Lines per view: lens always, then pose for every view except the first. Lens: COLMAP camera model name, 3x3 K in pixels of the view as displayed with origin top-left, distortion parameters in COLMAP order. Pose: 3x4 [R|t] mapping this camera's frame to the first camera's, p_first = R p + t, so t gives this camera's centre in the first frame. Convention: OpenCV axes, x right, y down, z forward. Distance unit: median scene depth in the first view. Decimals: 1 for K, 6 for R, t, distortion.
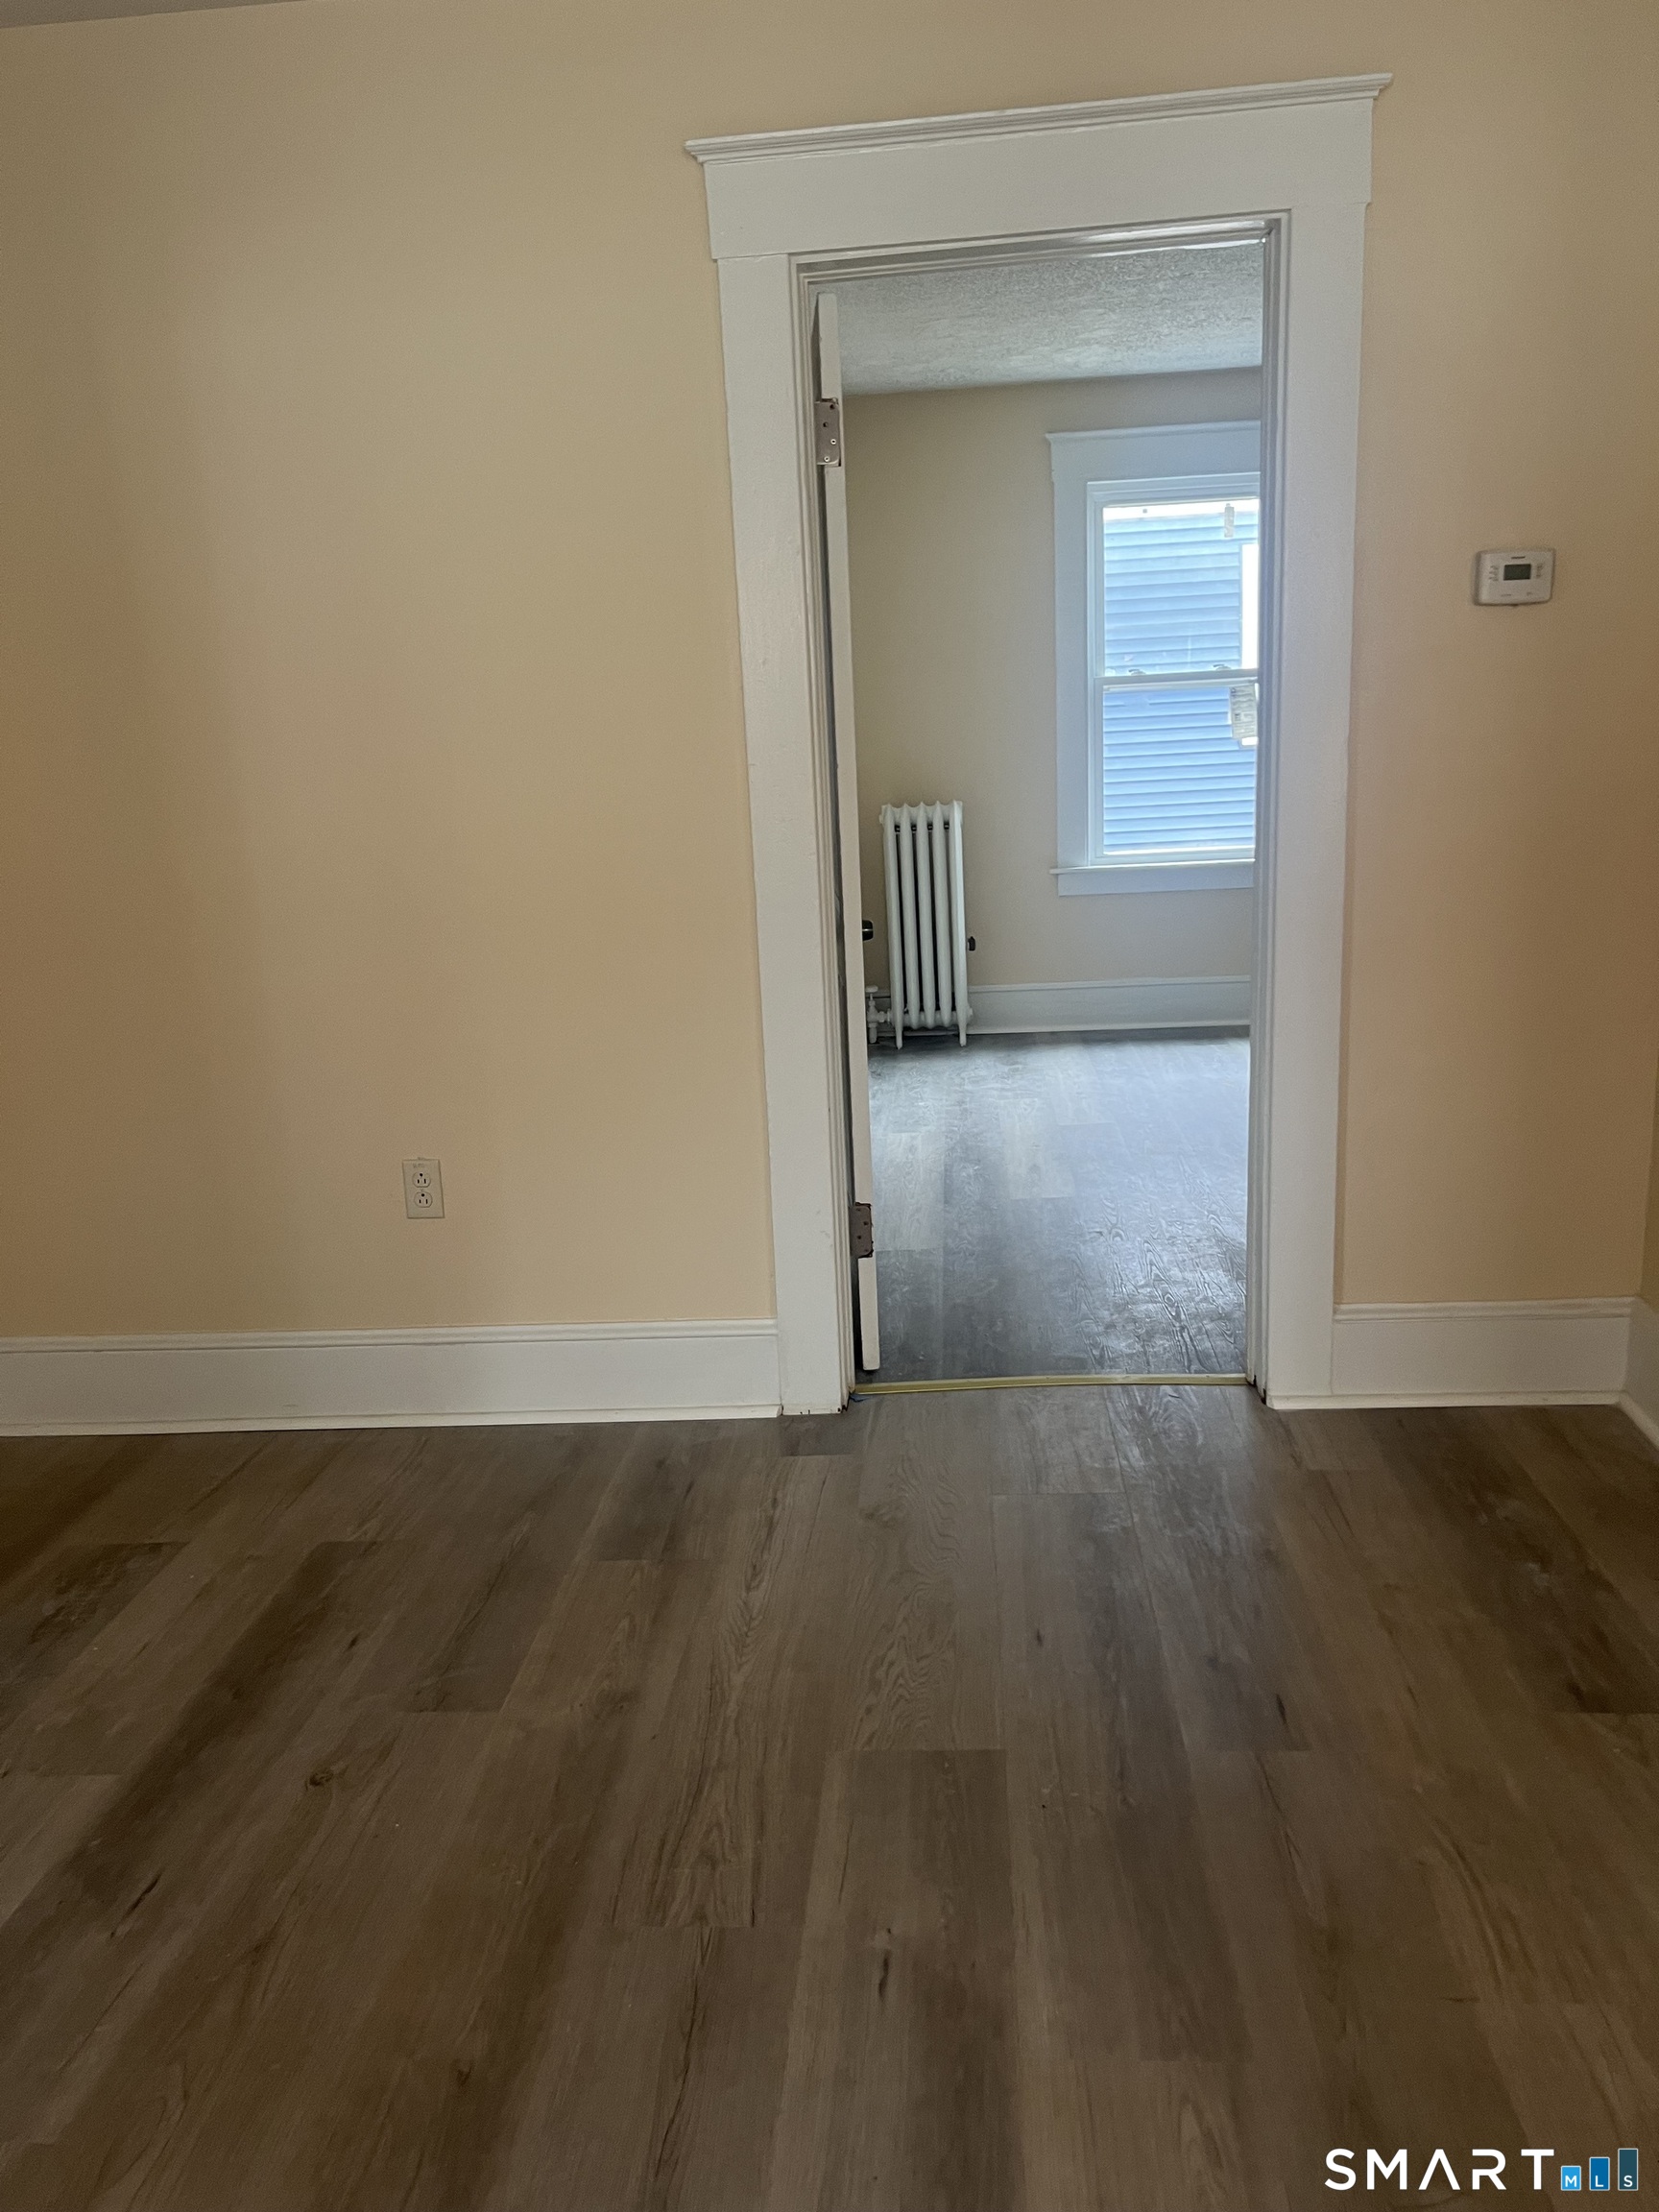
lens RADIAL K [[1700.7, 0, 827.3], [0, 1700.7, 1110.2], [0, 0, 1]] dist [0.030215, -0.008018]
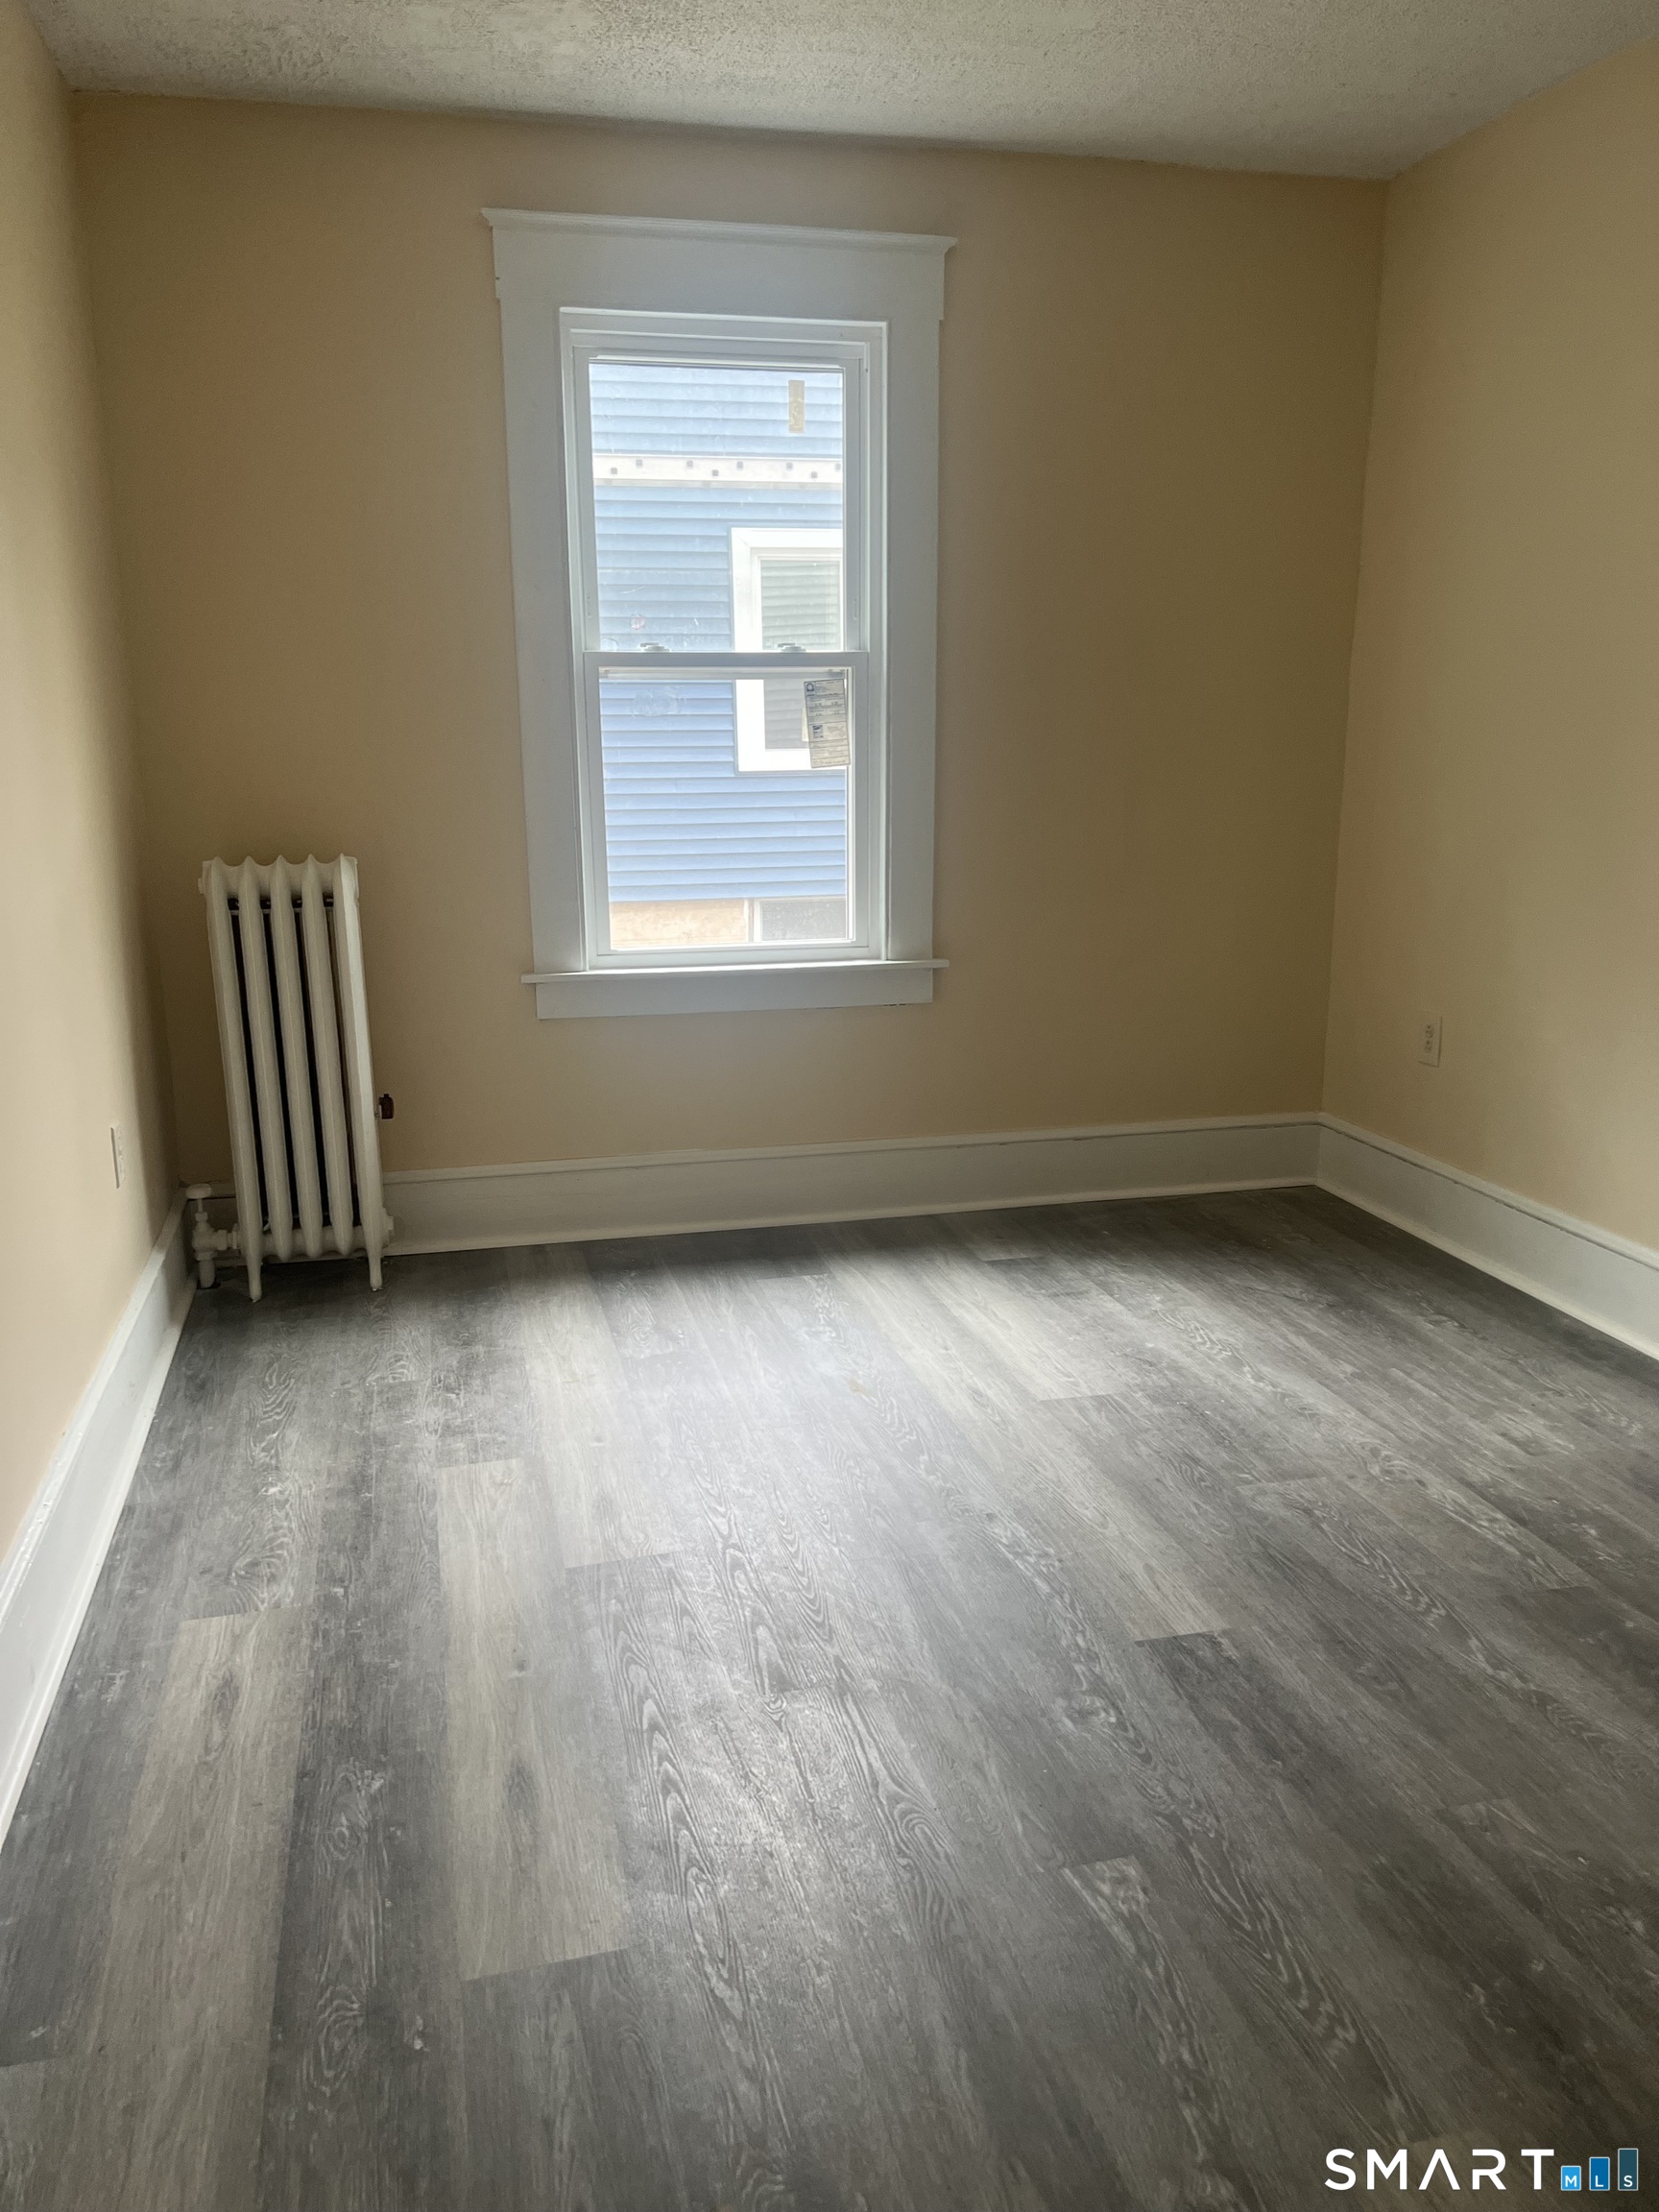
lens RADIAL K [[1682.3, 0, 893.6], [0, 1682.3, 1106.6], [0, 0, 1]] dist [0.030534, -0.001421]
pose [[0.938740, -0.033863, 0.342958, 0.051802], [0.034867, 0.999387, 0.003240, -0.095203], [-0.342858, 0.008916, 0.939345, 0.420548]]
